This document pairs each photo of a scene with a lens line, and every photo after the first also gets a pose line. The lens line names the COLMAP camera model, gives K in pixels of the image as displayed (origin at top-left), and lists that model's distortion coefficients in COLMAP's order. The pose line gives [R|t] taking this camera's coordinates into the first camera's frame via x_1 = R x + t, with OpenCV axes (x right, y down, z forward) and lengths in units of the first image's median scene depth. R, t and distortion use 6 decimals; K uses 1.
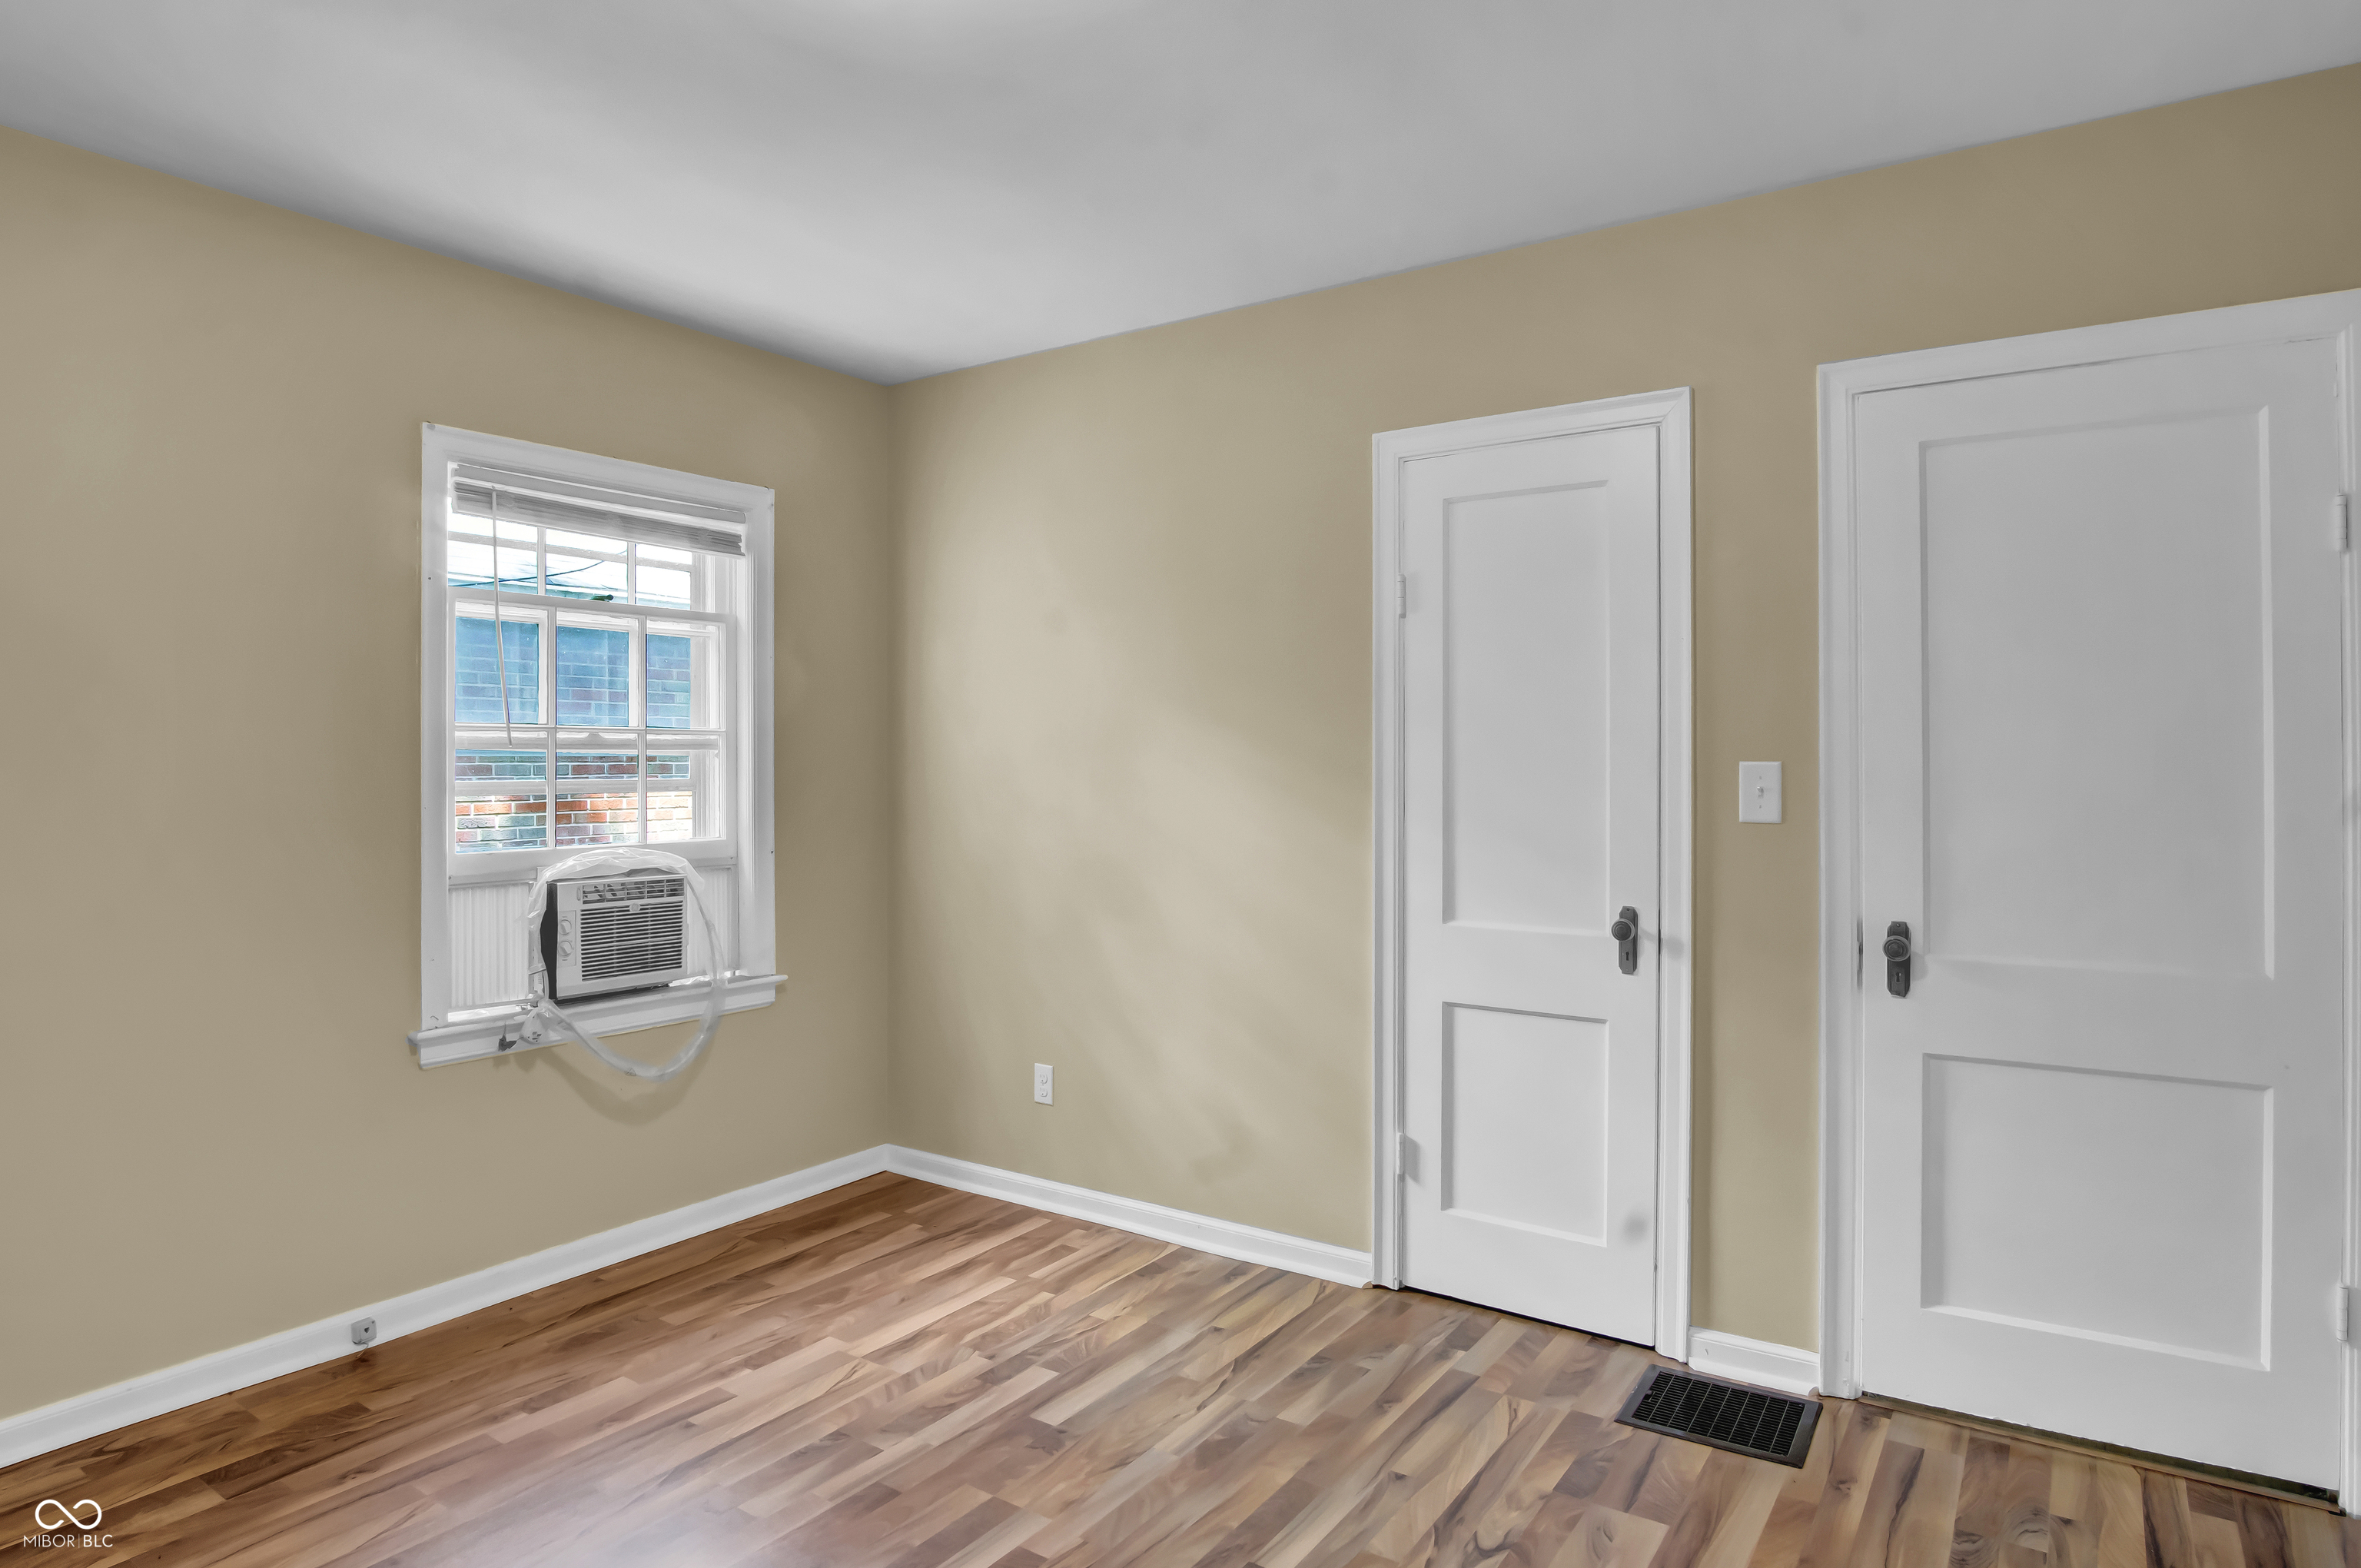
lens RADIAL K [[1332.2, 0, 1186.2], [0, 1332.2, 759.8], [0, 0, 1]] dist [-0.024406, 0.002096]
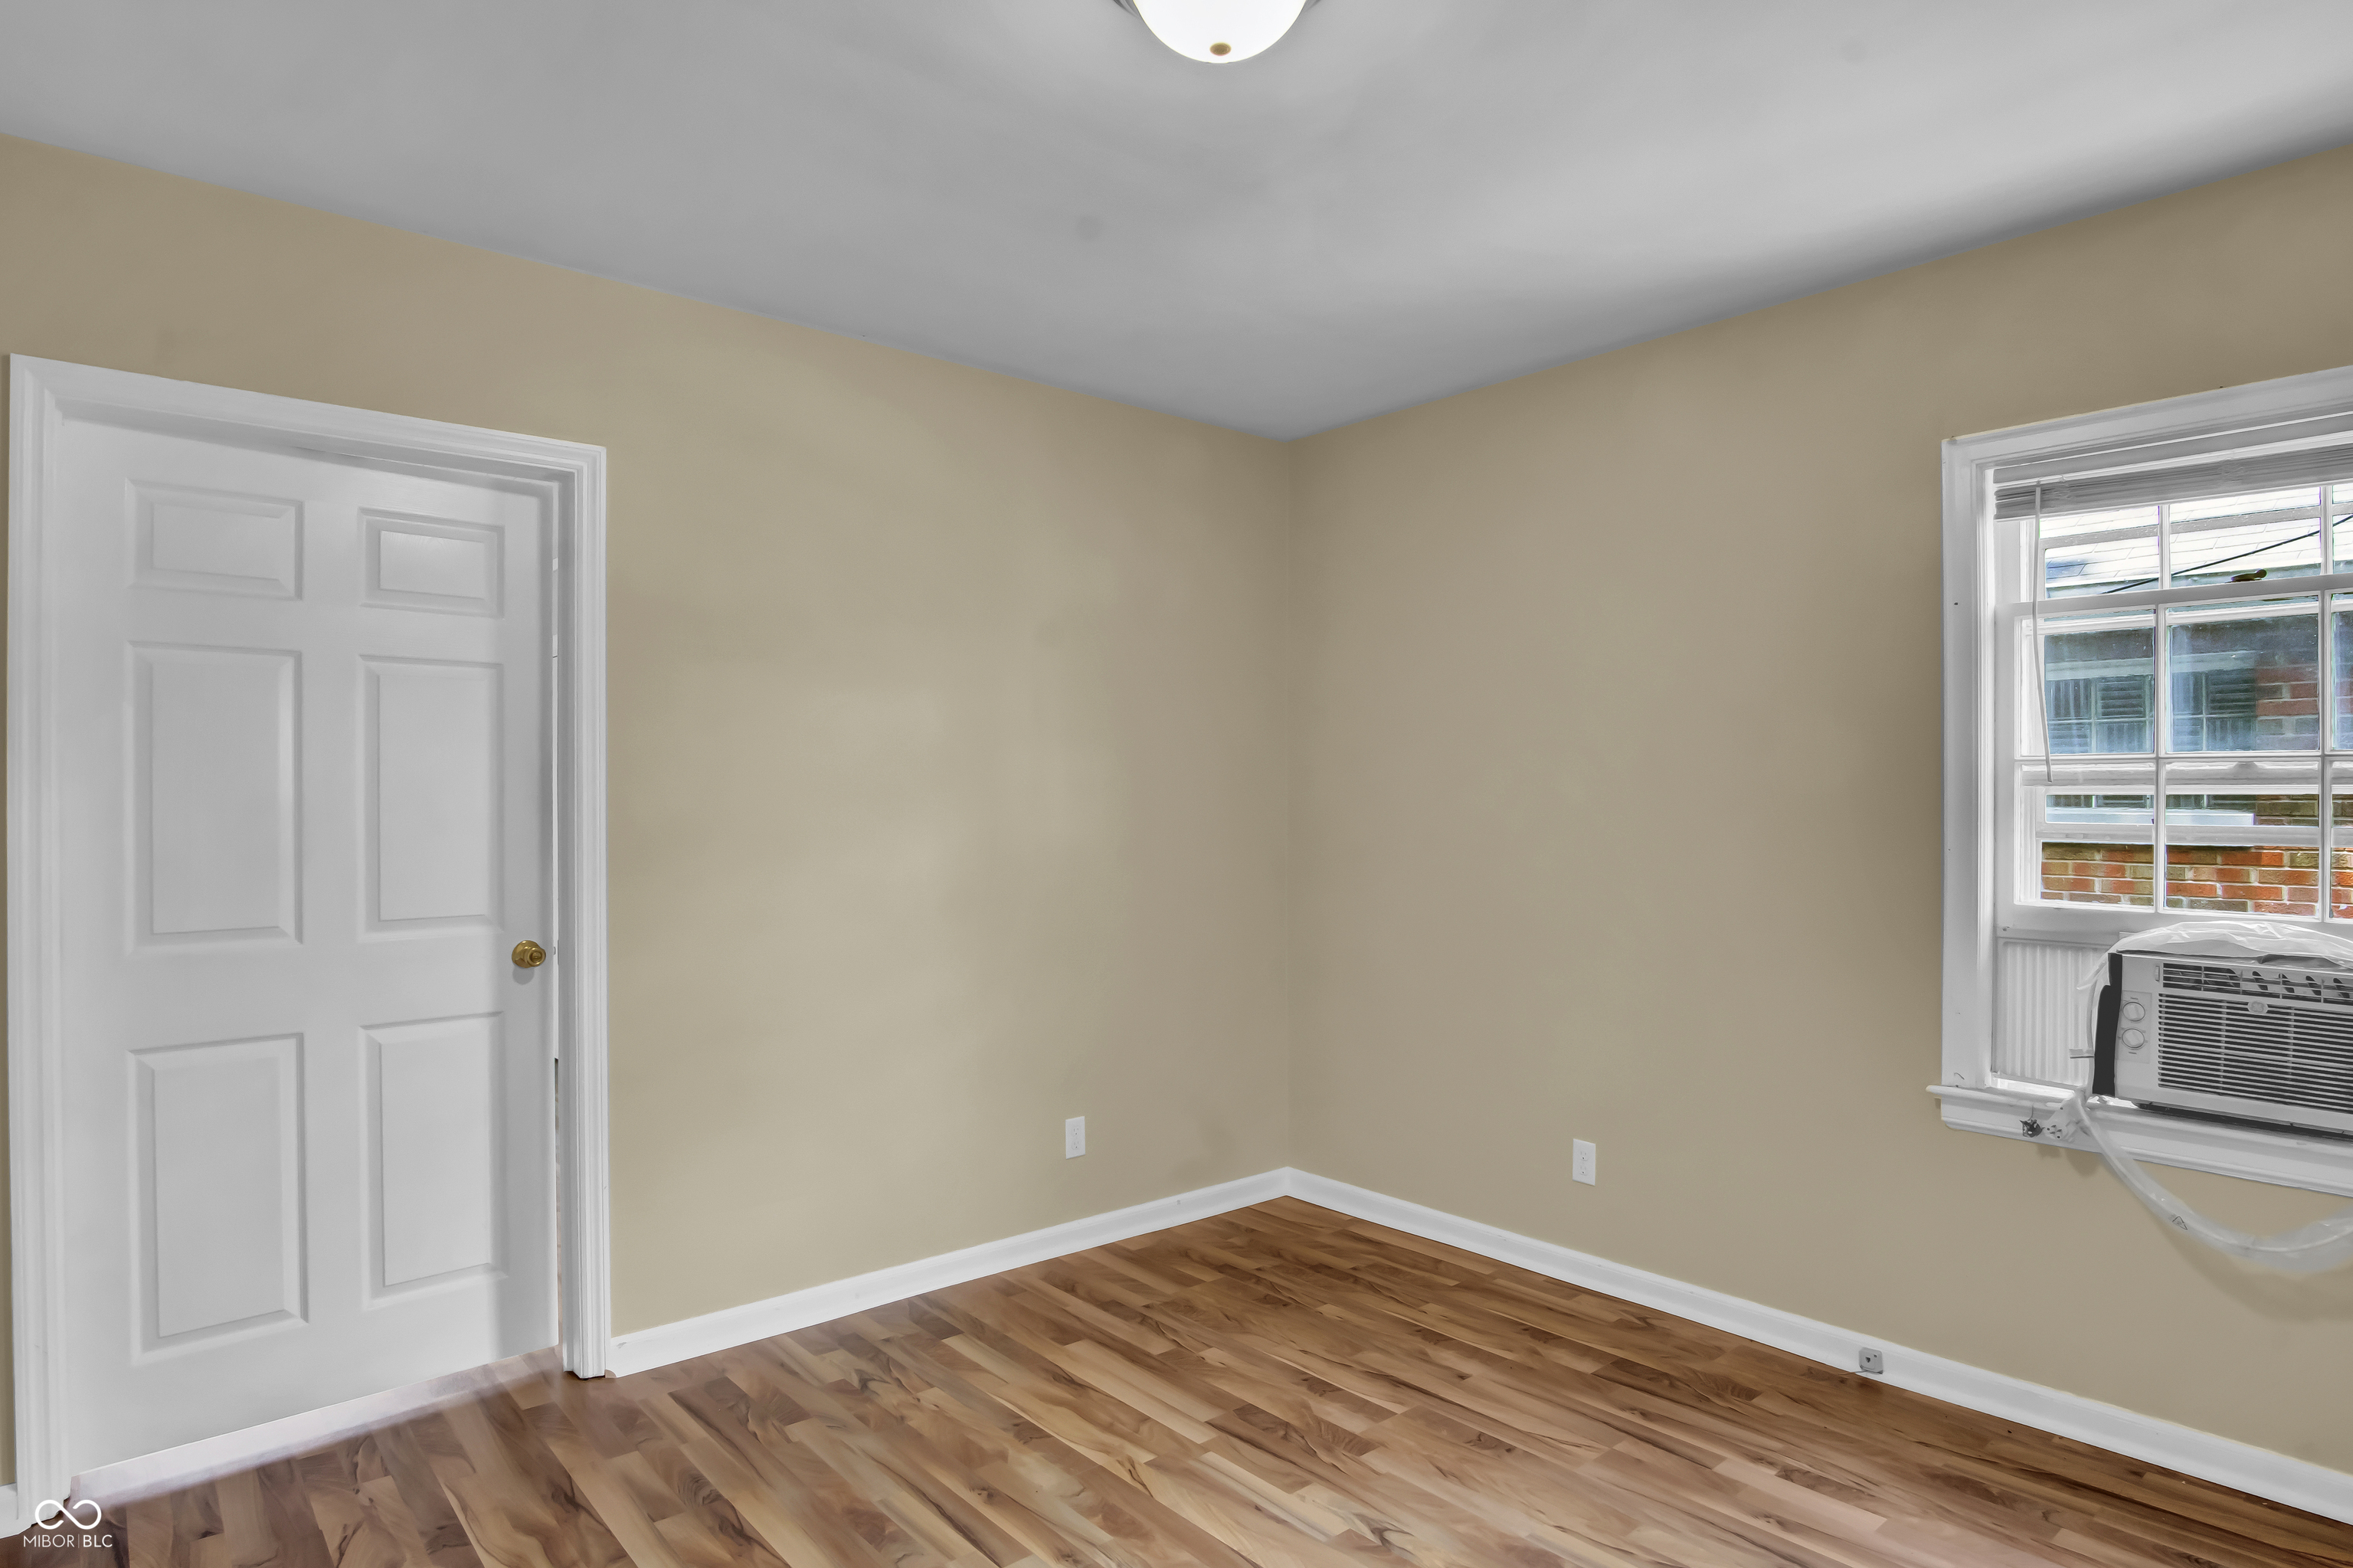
lens RADIAL K [[1323.3, 0, 1172.9], [0, 1323.3, 796.5], [0, 0, 1]] dist [-0.039967, 0.009365]
pose [[-0.255841, 0.002205, -0.966716, 0.459011], [-0.003533, 0.999989, 0.003216, -0.001952], [0.966712, 0.004238, -0.255831, 0.699420]]
